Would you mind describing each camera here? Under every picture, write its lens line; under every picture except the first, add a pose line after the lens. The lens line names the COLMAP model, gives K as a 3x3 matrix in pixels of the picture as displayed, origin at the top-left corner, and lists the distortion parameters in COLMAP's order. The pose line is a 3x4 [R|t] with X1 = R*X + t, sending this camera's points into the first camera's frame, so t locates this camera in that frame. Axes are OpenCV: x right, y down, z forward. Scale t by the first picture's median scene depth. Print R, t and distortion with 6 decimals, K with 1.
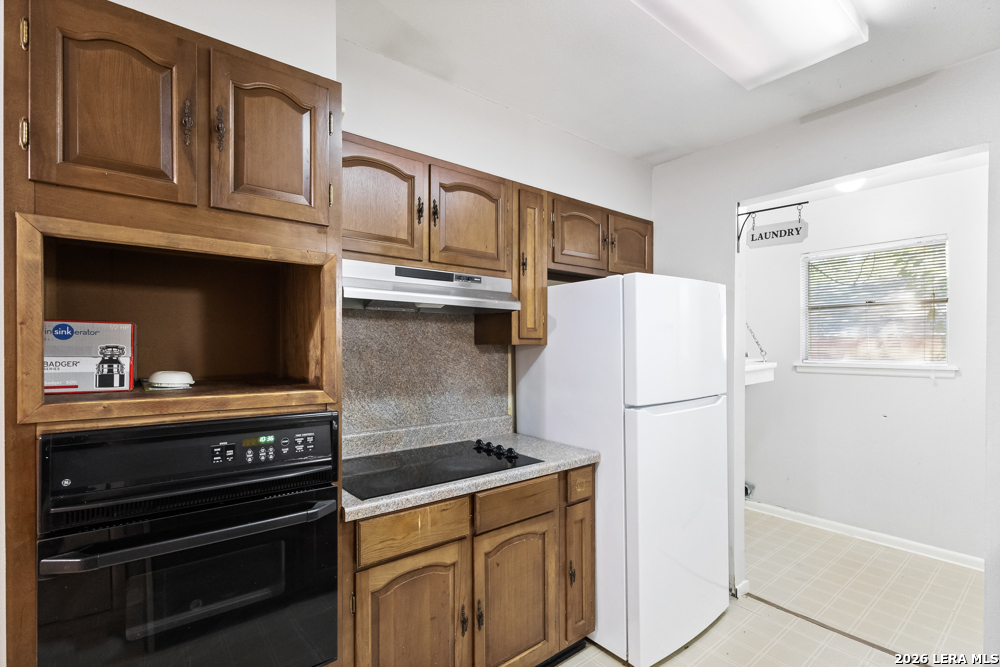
lens RADIAL K [[461.0, 0, 500.4], [0, 461.0, 343.6], [0, 0, 1]] dist [-0.002983, 0.002367]
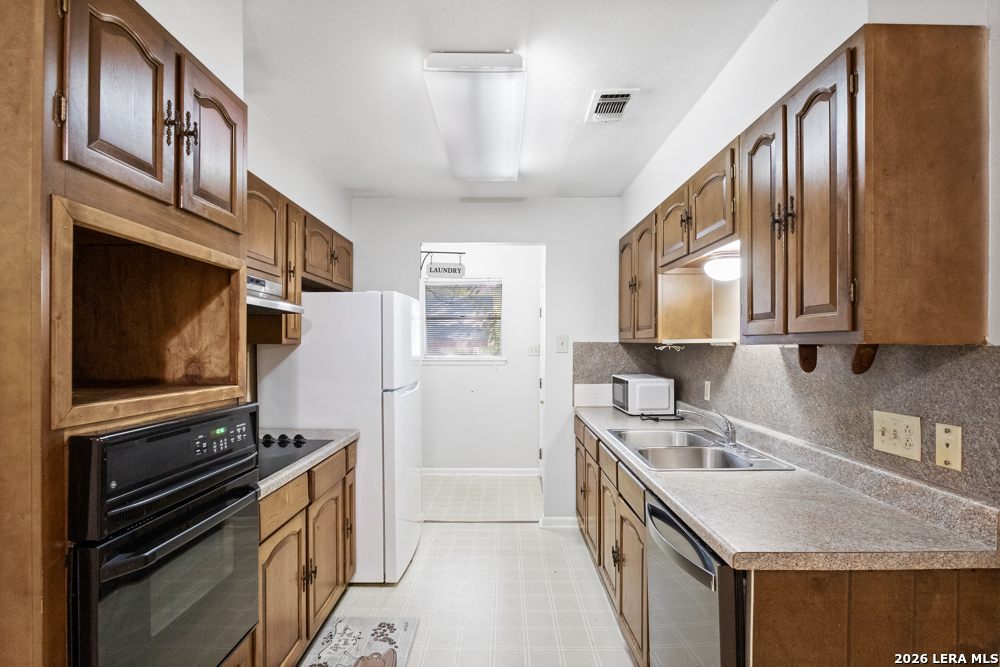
lens RADIAL K [[477.3, 0, 493.7], [0, 477.3, 342.6], [0, 0, 1]] dist [-0.012196, 0.001610]
pose [[0.637670, 0.004562, 0.770296, -0.551528], [-0.001545, 0.999988, -0.004643, 0.003327], [-0.770308, 0.001771, 0.637670, -0.113599]]
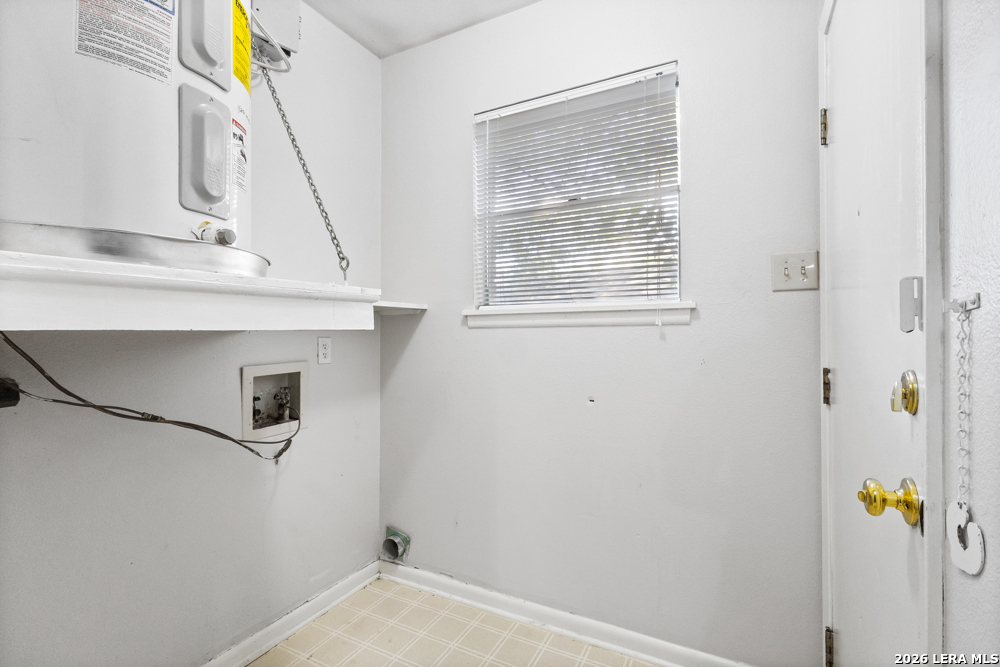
lens RADIAL K [[461.0, 0, 505.8], [0, 461.0, 335.3], [0, 0, 1]] dist [-0.002983, 0.002367]
pose [[0.917475, -0.006716, 0.397738, 0.847854], [0.004664, 0.999970, 0.006127, 0.124544], [-0.397767, -0.003766, 0.917479, 0.873266]]
